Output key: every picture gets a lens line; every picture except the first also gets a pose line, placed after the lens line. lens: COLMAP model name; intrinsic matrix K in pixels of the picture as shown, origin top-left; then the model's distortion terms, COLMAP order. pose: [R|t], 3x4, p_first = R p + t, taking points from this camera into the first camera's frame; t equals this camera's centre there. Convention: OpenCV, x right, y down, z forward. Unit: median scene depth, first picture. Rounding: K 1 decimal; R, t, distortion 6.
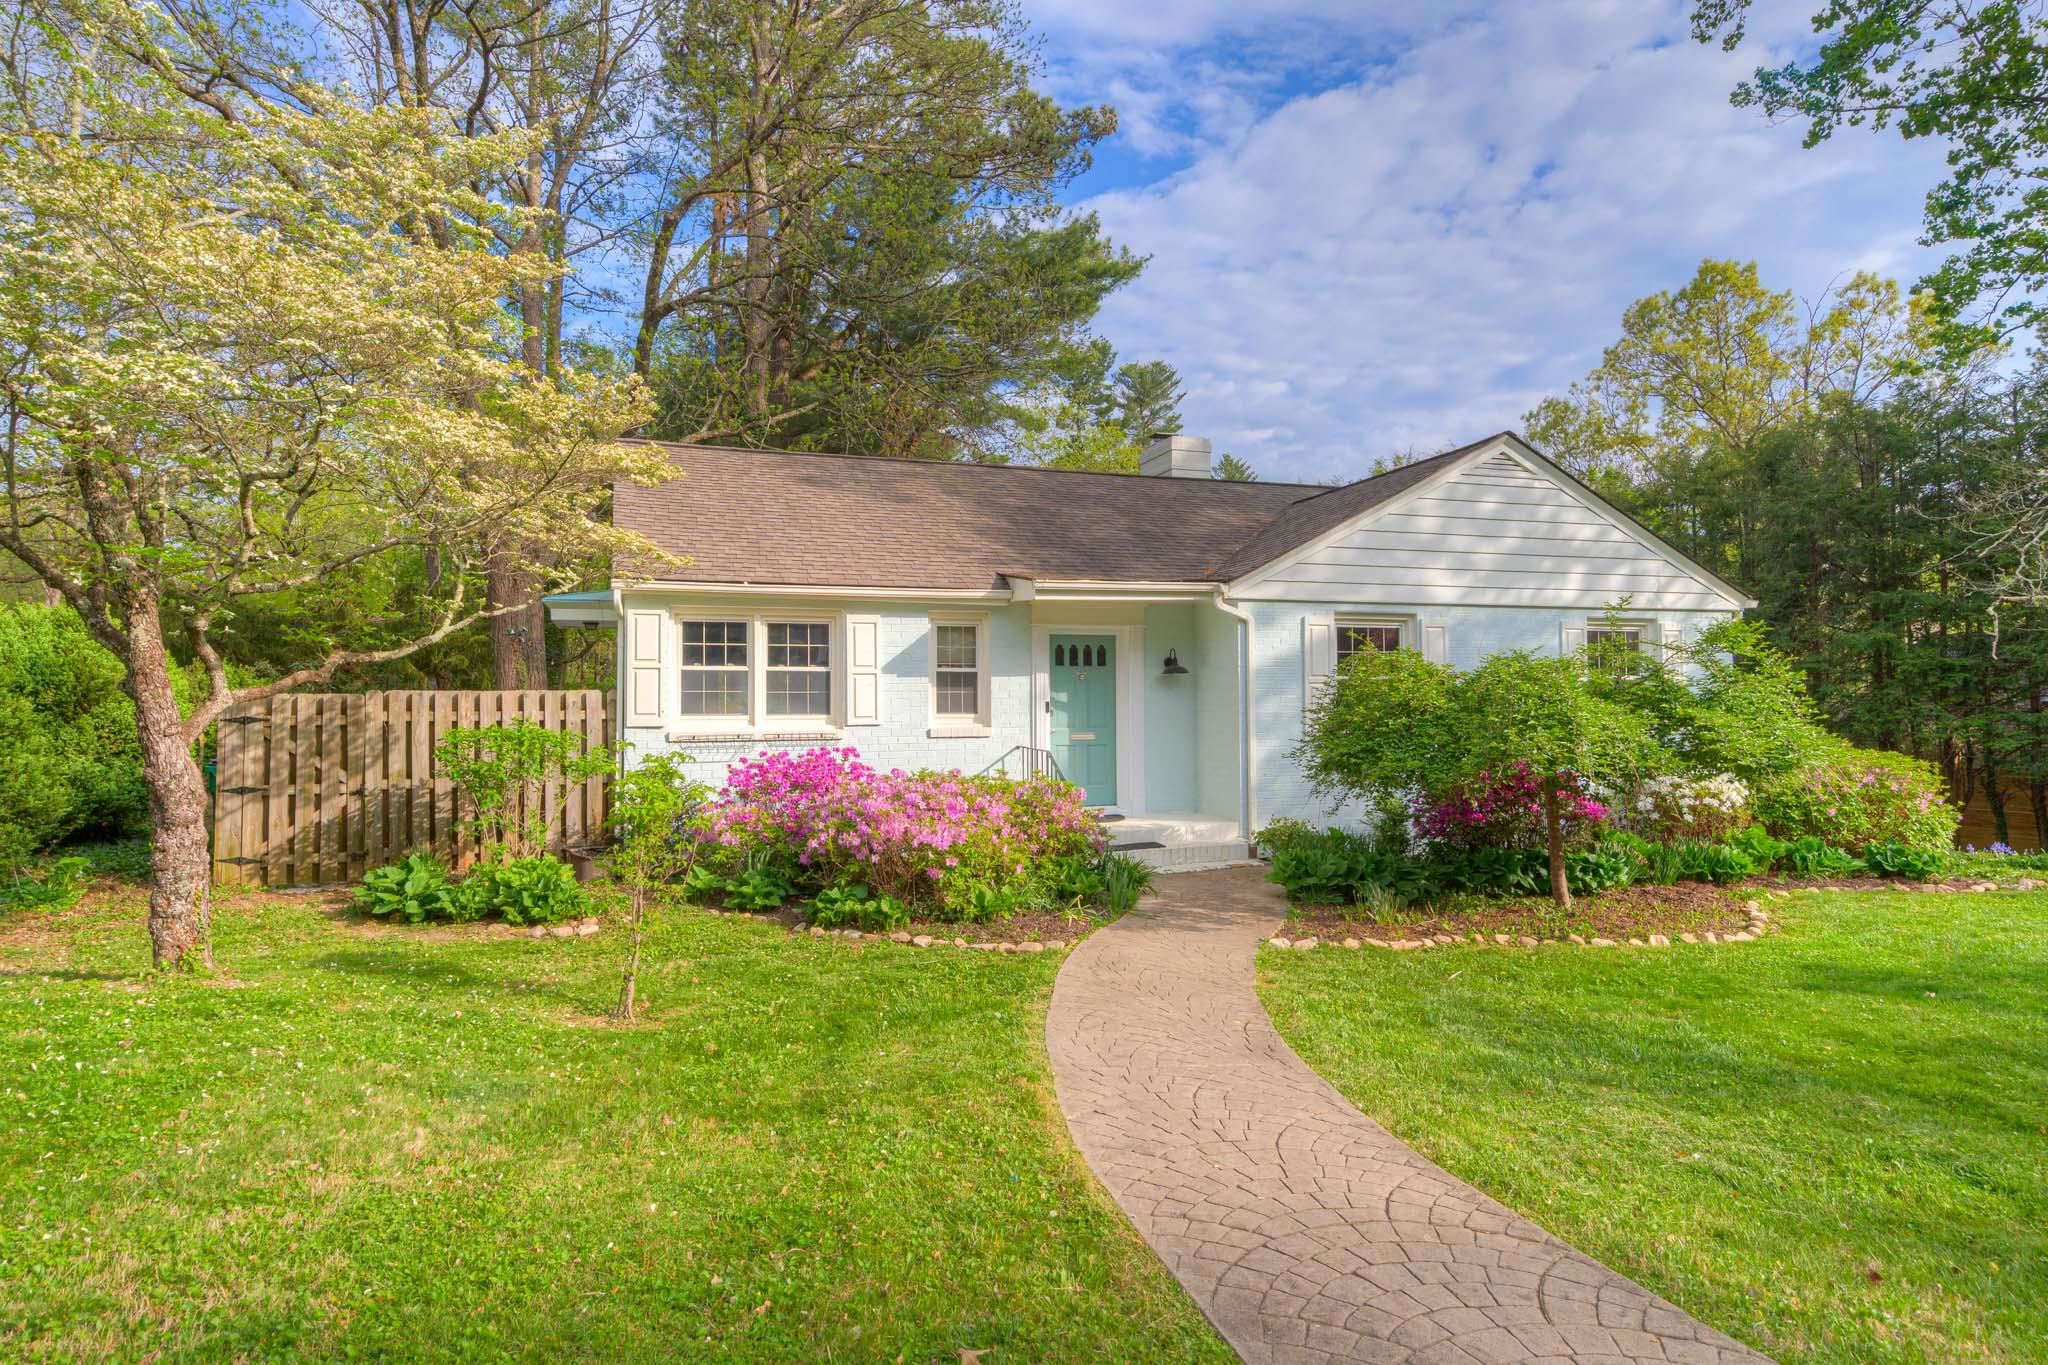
lens RADIAL K [[1161.2, 0, 1022.4], [0, 1161.2, 669.4], [0, 0, 1]] dist [0.001313, 0.001943]
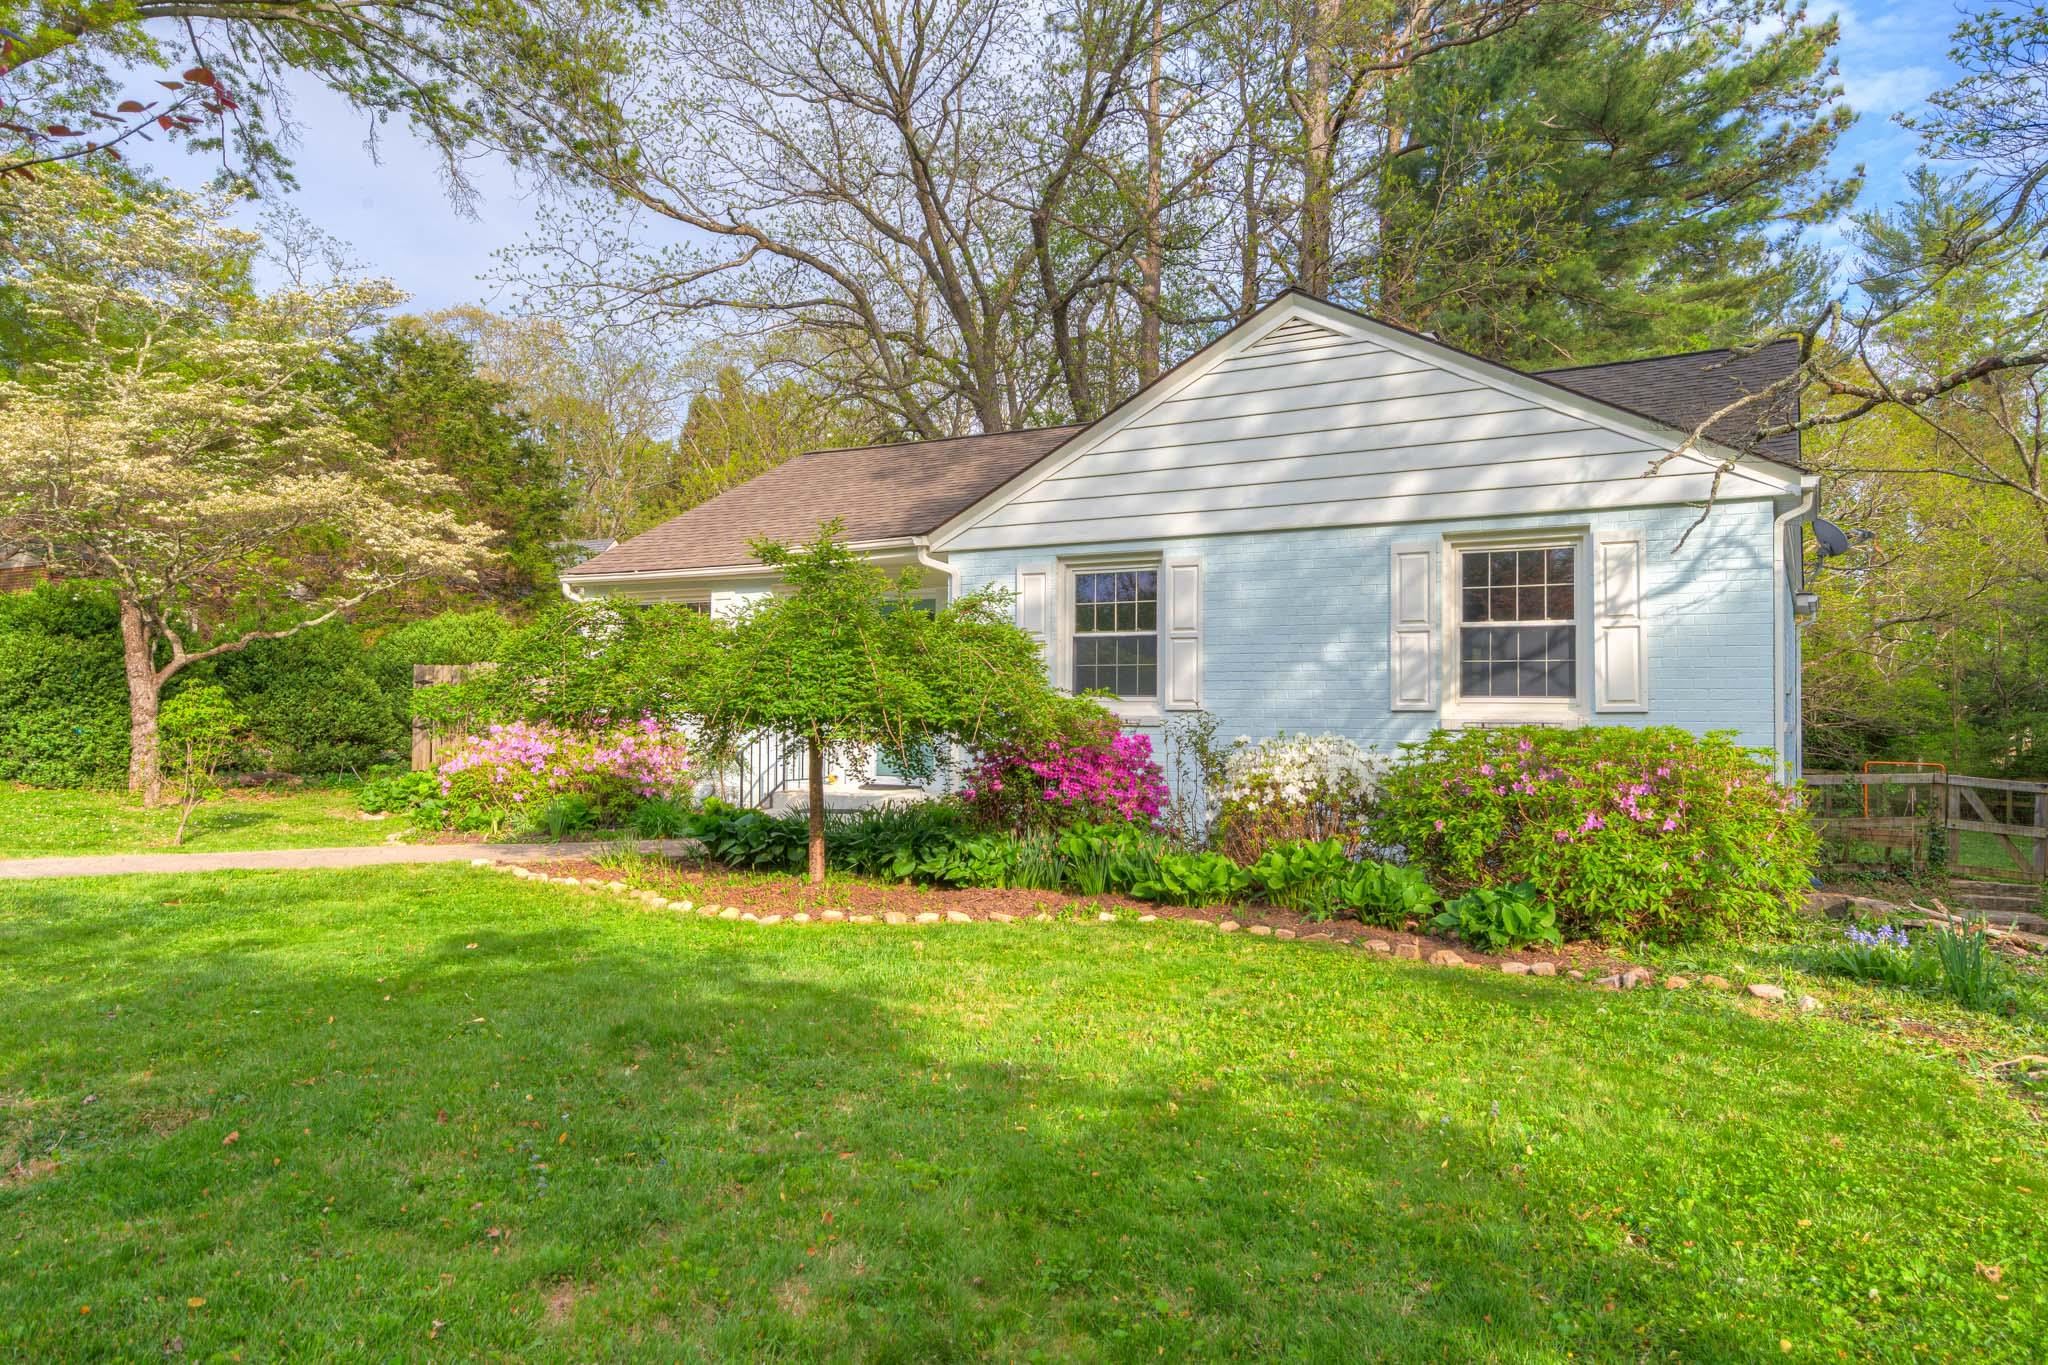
lens RADIAL K [[1349.8, 0, 1021.6], [0, 1349.8, 691.8], [0, 0, 1]] dist [-0.008880, 0.001422]
pose [[0.657684, -0.000052, -0.753294, 1.054521], [0.008465, 0.999937, 0.007321, 0.043366], [0.753246, -0.011191, 0.657643, 0.359594]]
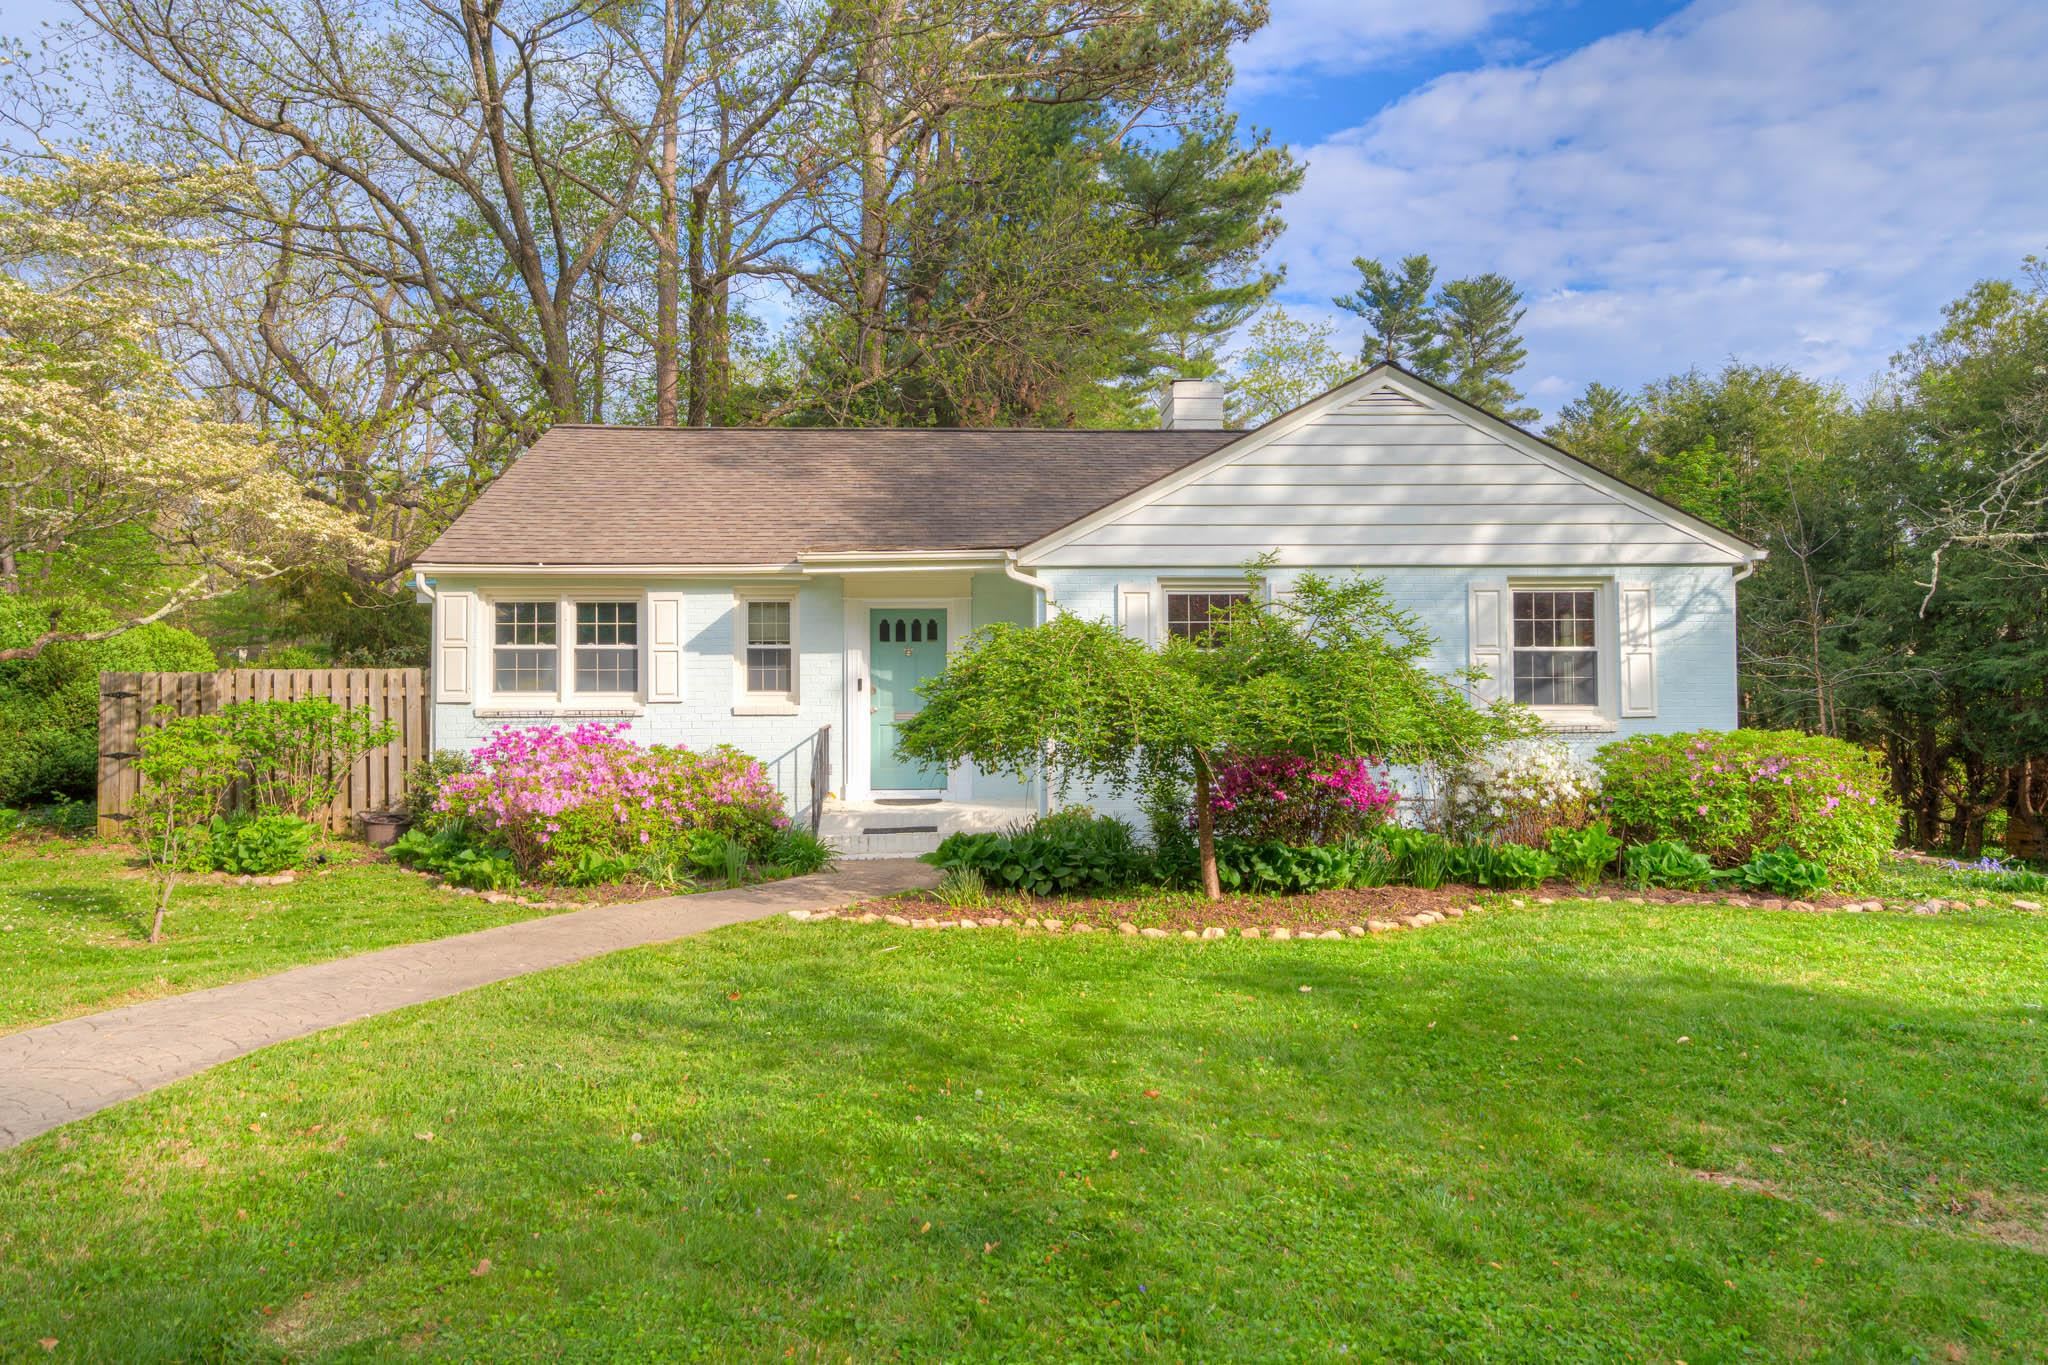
lens RADIAL K [[1341.4, 0, 1028.0], [0, 1341.4, 681.3], [0, 0, 1]] dist [0.008101, -0.002254]
pose [[0.960123, -0.003279, -0.279560, 0.493083], [0.008504, 0.999811, 0.017478, 0.012158], [0.279450, -0.019159, 0.959969, -0.026179]]
